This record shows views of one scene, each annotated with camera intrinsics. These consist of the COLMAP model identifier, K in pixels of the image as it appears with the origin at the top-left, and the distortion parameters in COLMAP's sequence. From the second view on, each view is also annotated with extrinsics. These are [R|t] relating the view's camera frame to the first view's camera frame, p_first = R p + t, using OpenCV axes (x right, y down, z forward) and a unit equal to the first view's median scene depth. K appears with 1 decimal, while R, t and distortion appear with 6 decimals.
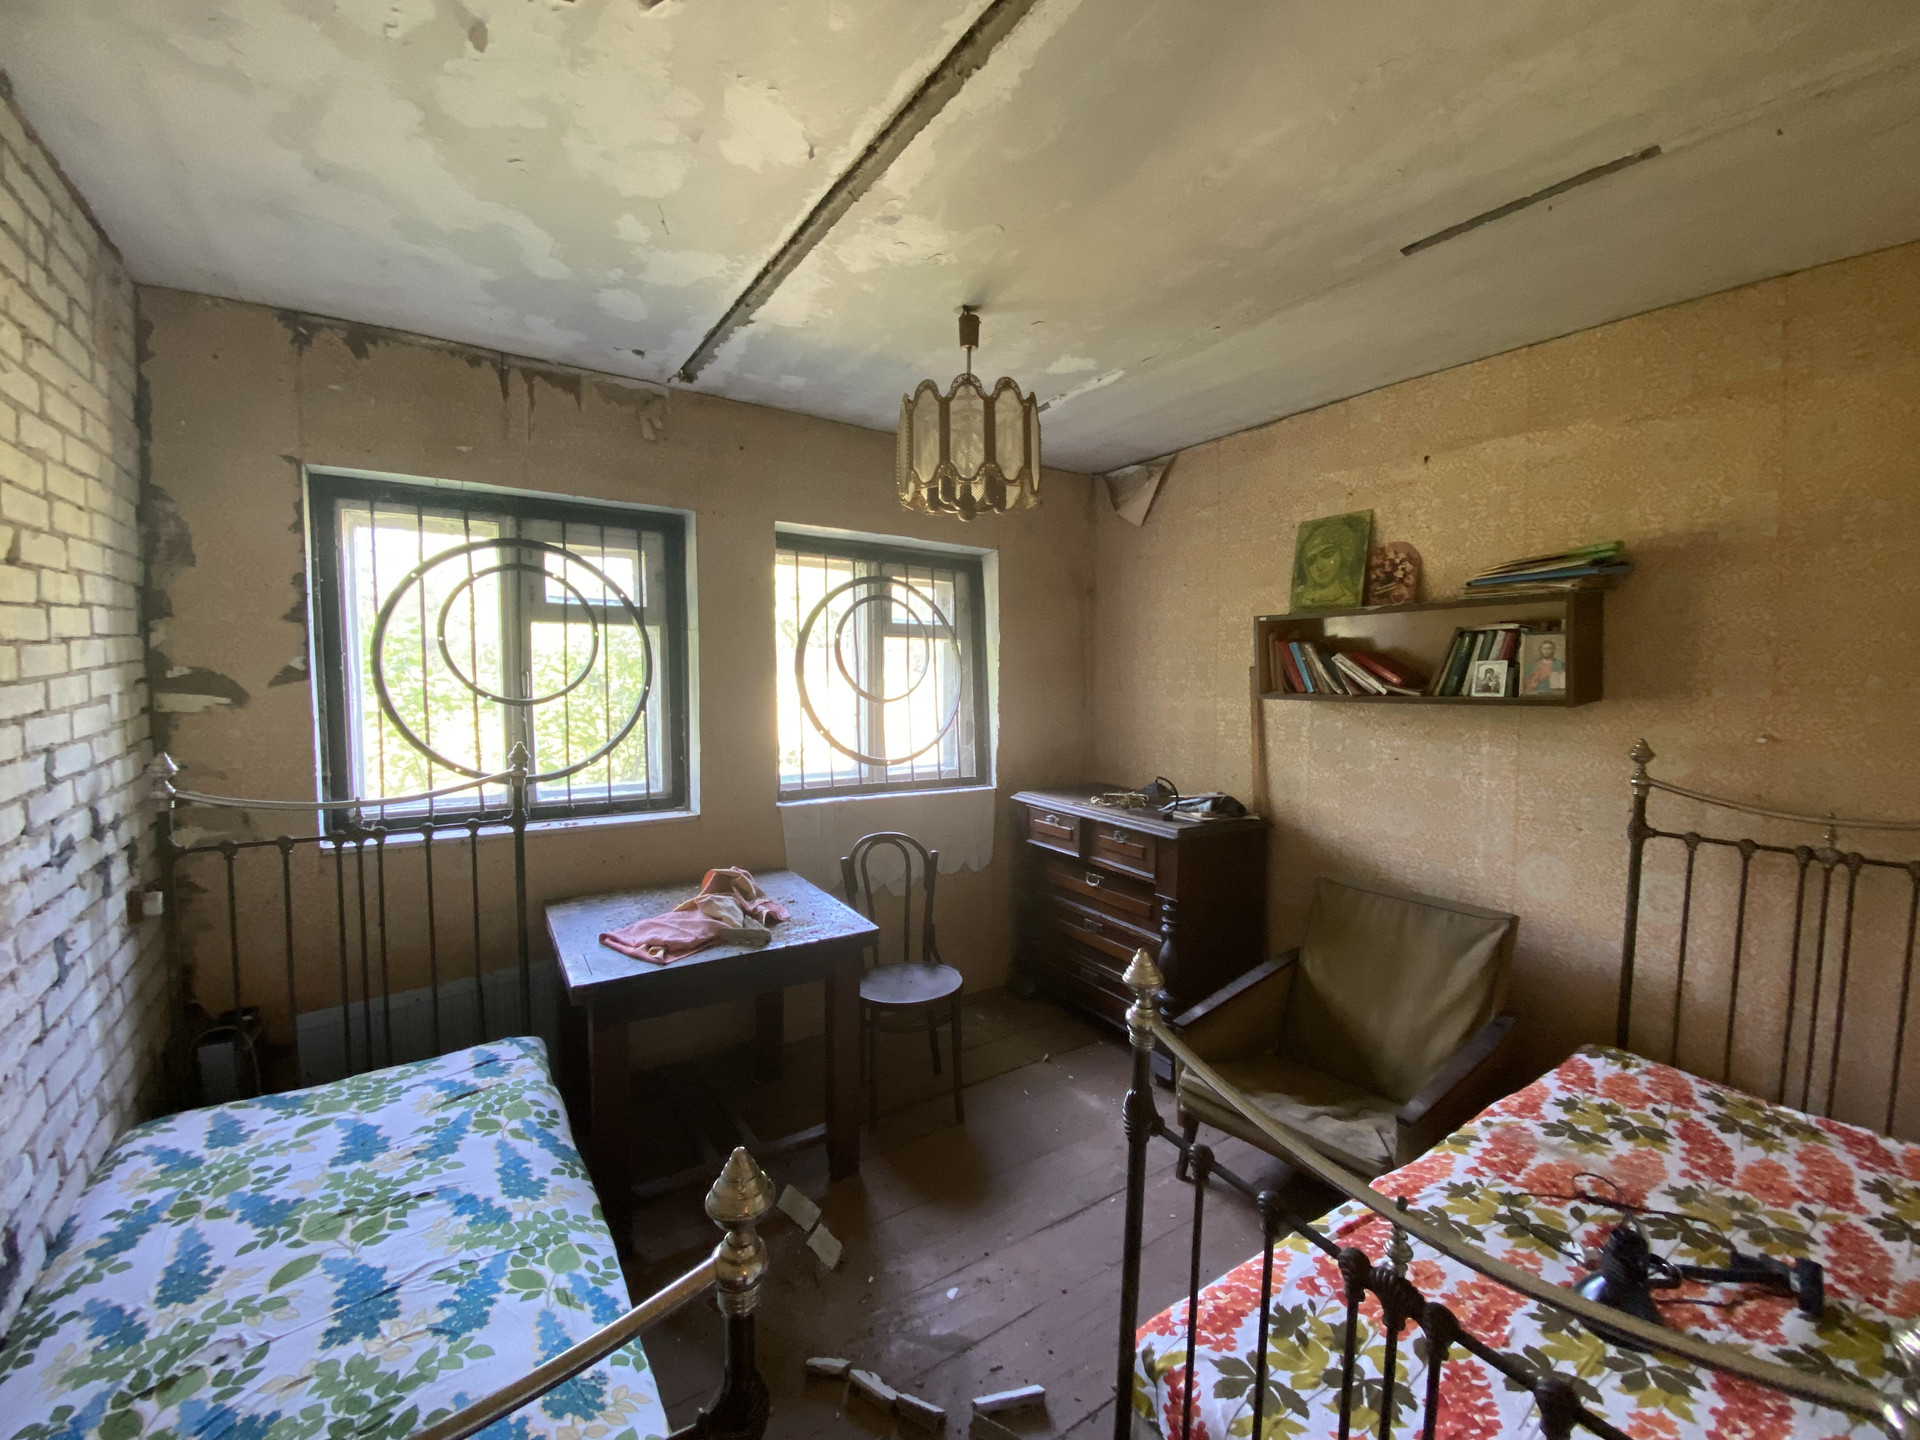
lens RADIAL K [[776.5, 0, 958.7], [0, 776.5, 717.6], [0, 0, 1]] dist [0.023513, -0.021755]
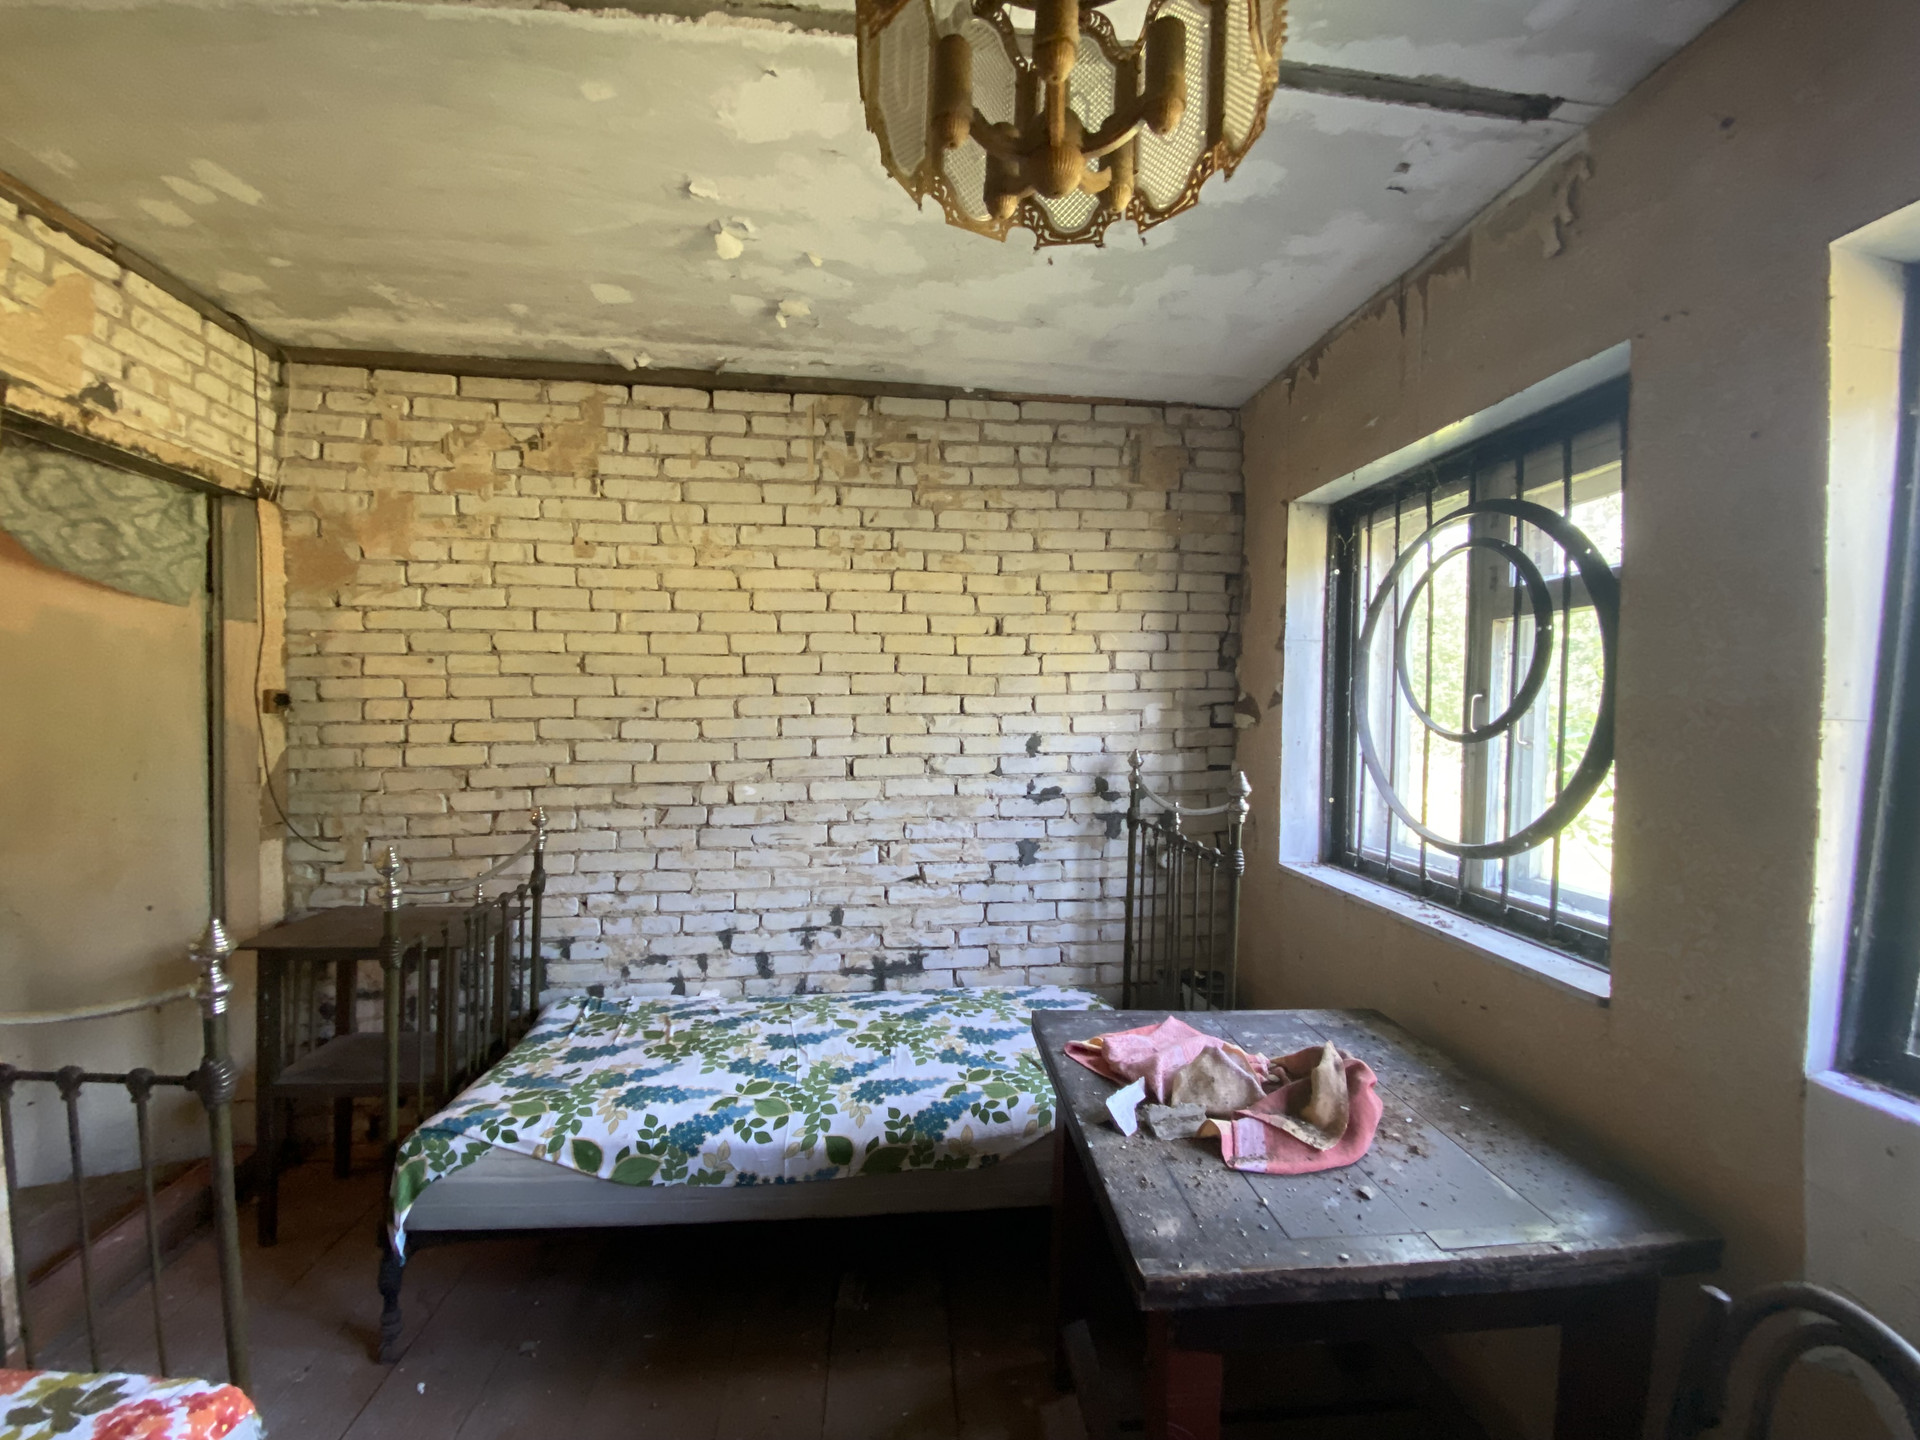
lens RADIAL K [[776.5, 0, 958.7], [0, 776.5, 717.6], [0, 0, 1]] dist [0.023513, -0.021755]
pose [[-0.473741, 0.004053, -0.880655, 0.435904], [-0.074323, 0.996238, 0.044567, -0.057889], [0.877523, 0.086566, -0.471657, 1.506159]]
